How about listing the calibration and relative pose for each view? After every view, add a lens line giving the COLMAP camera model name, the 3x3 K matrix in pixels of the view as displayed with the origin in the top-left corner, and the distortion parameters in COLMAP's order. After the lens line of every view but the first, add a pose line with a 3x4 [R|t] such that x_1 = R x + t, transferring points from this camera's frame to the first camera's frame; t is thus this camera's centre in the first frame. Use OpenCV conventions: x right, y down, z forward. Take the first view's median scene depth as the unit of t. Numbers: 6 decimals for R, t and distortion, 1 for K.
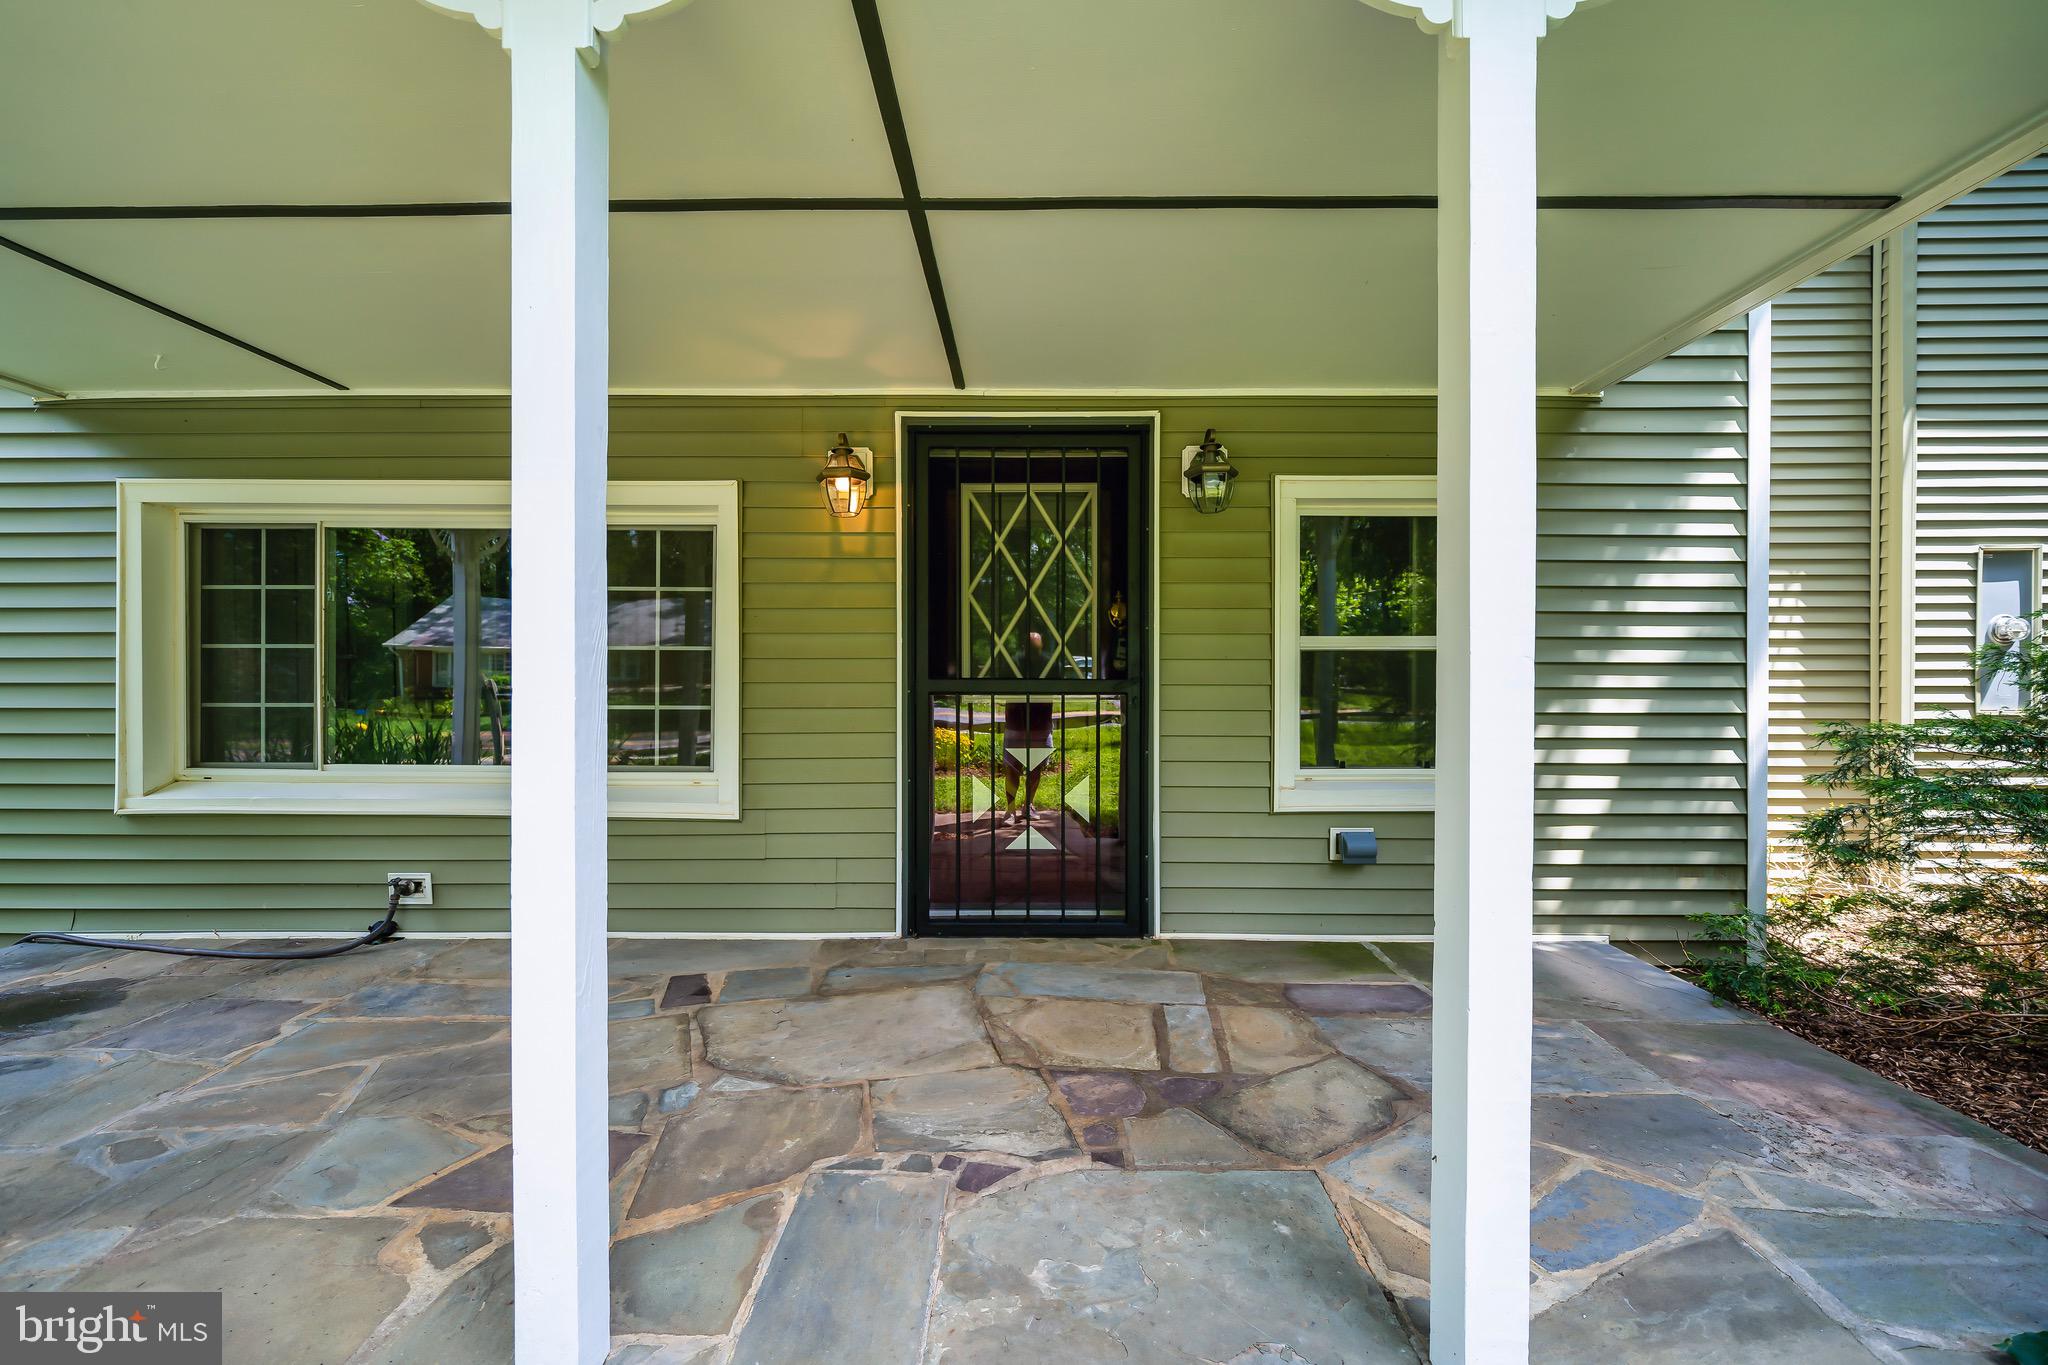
lens RADIAL K [[801.7, 0, 1017.4], [0, 801.7, 692.6], [0, 0, 1]] dist [-0.000364, 0.000339]
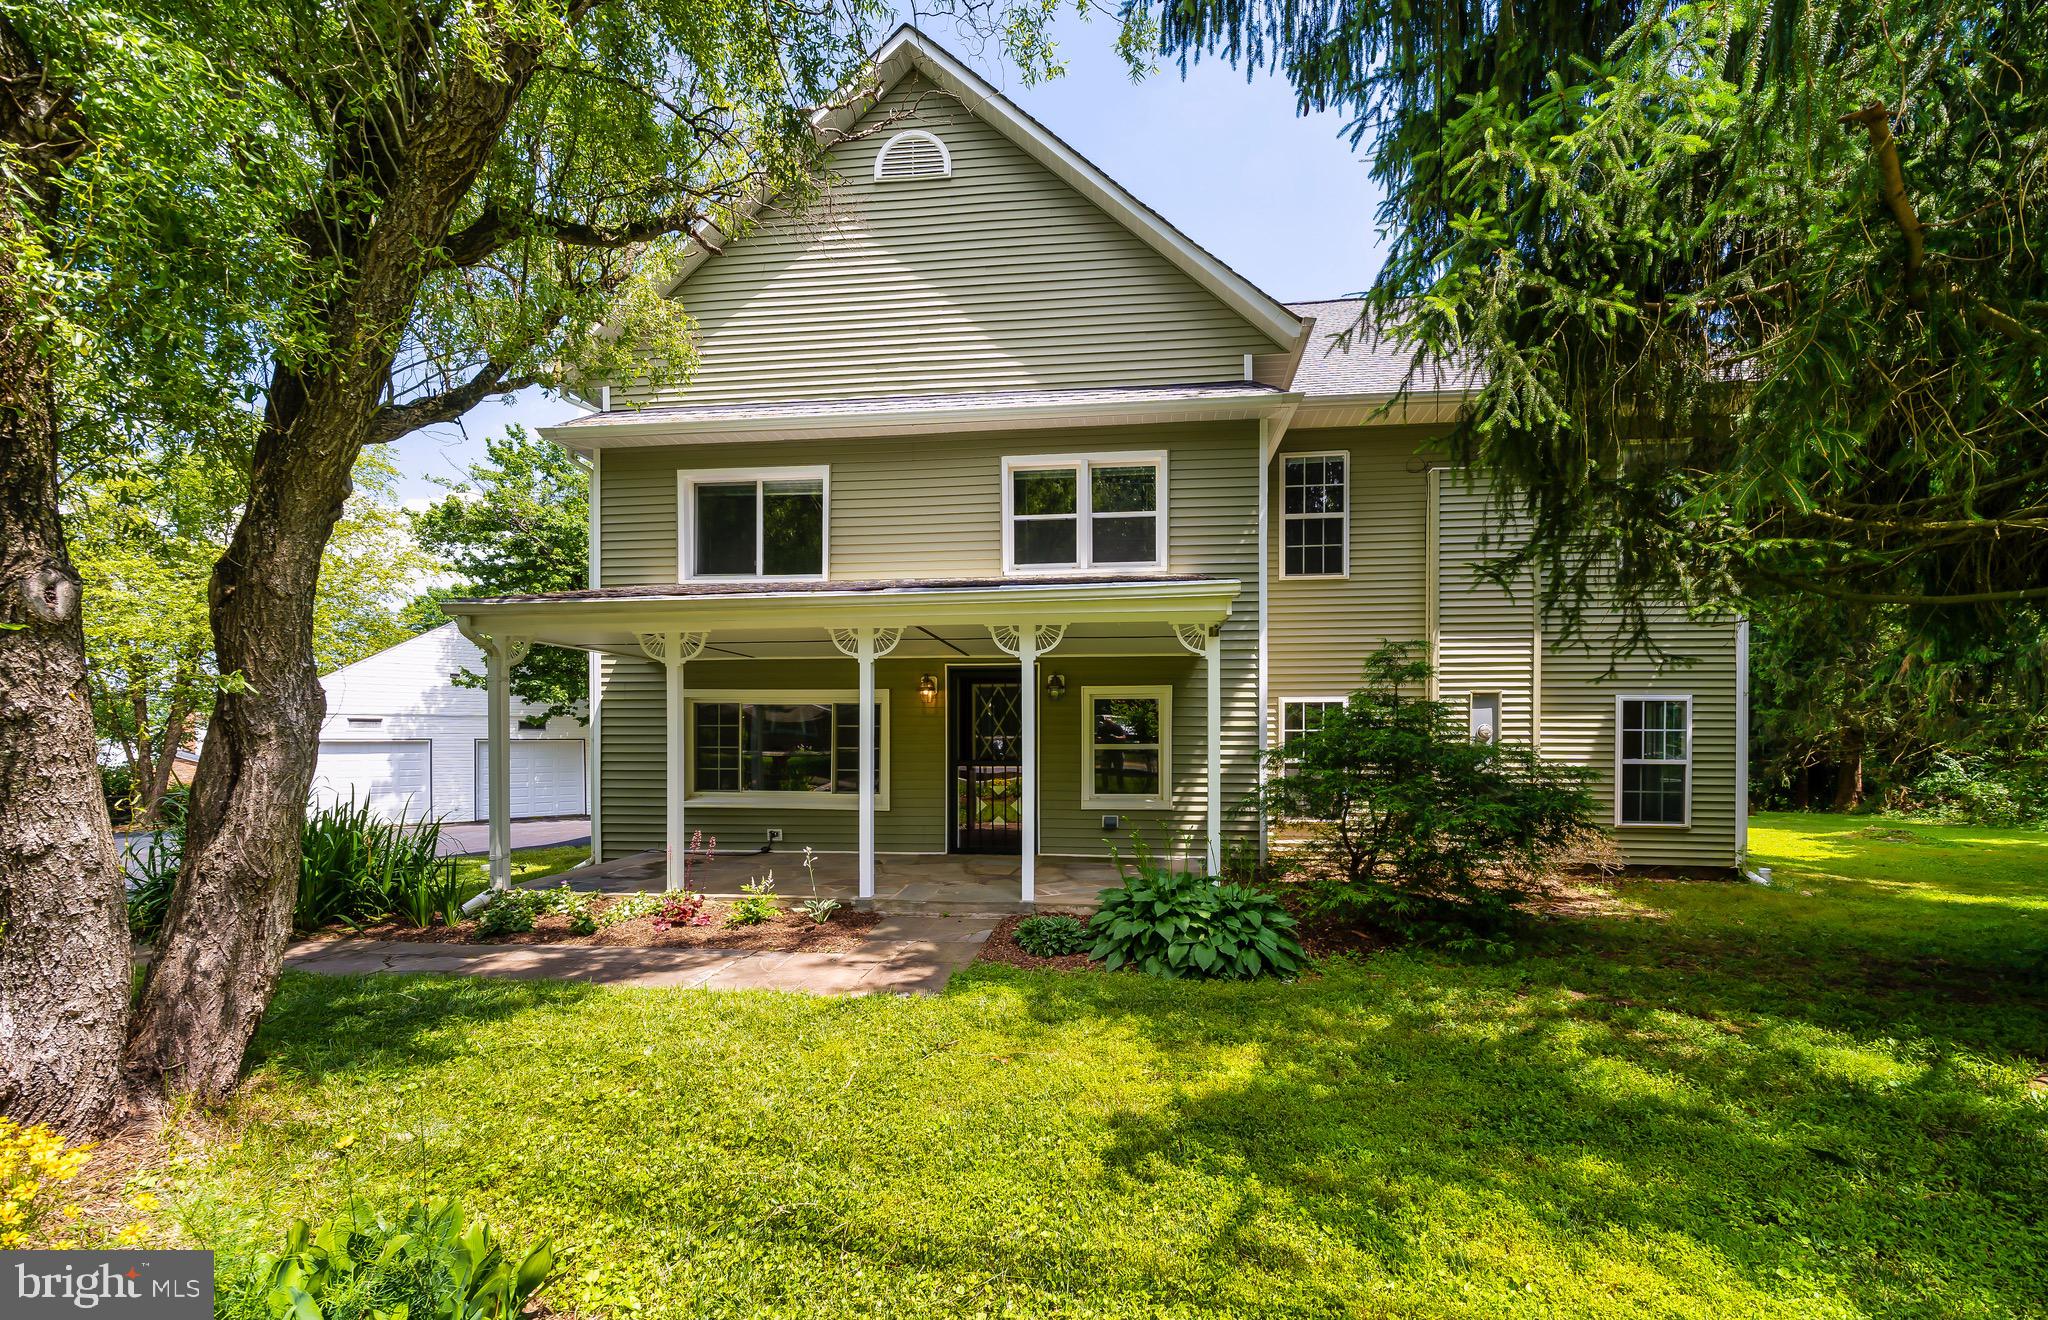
lens RADIAL K [[734.1, 0, 1055.0], [0, 734.1, 741.6], [0, 0, 1]] dist [-0.003147, -0.000649]
pose [[0.996506, -0.000814, -0.083519, 0.435948], [0.000826, 1.000000, 0.000104, -0.081358], [0.083519, -0.000173, 0.996506, -1.481437]]
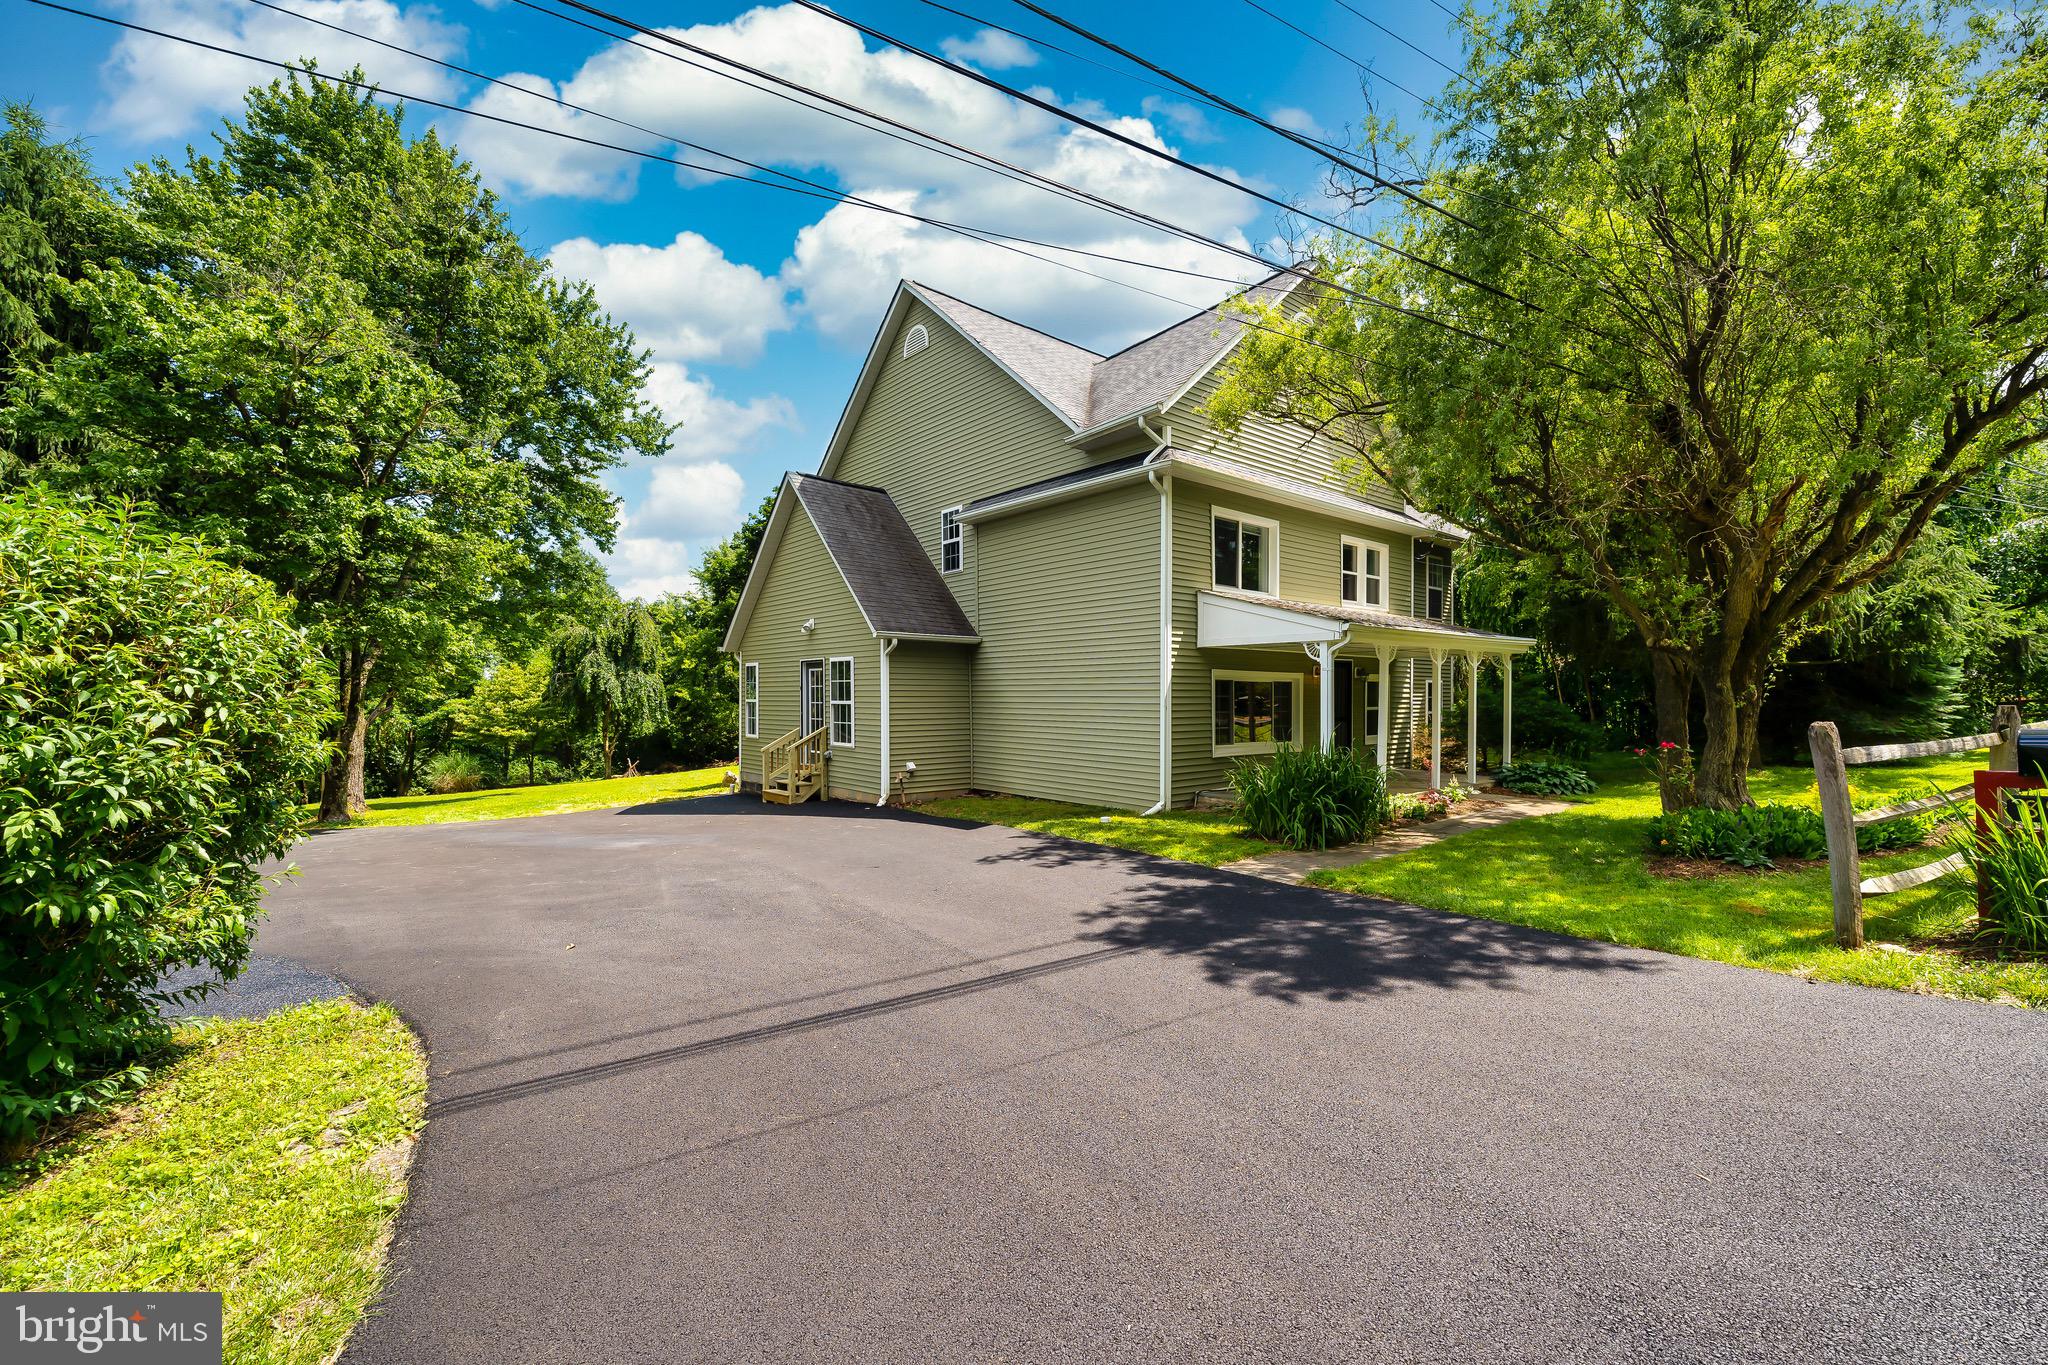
lens RADIAL K [[848.0, 0, 1022.1], [0, 848.0, 692.9], [0, 0, 1]] dist [-0.001915, 0.000981]
pose [[0.758067, 0.000347, 0.652176, -4.444555], [0.004994, 0.999967, -0.006337, -0.135207], [-0.652157, 0.008061, 0.758041, -1.456707]]
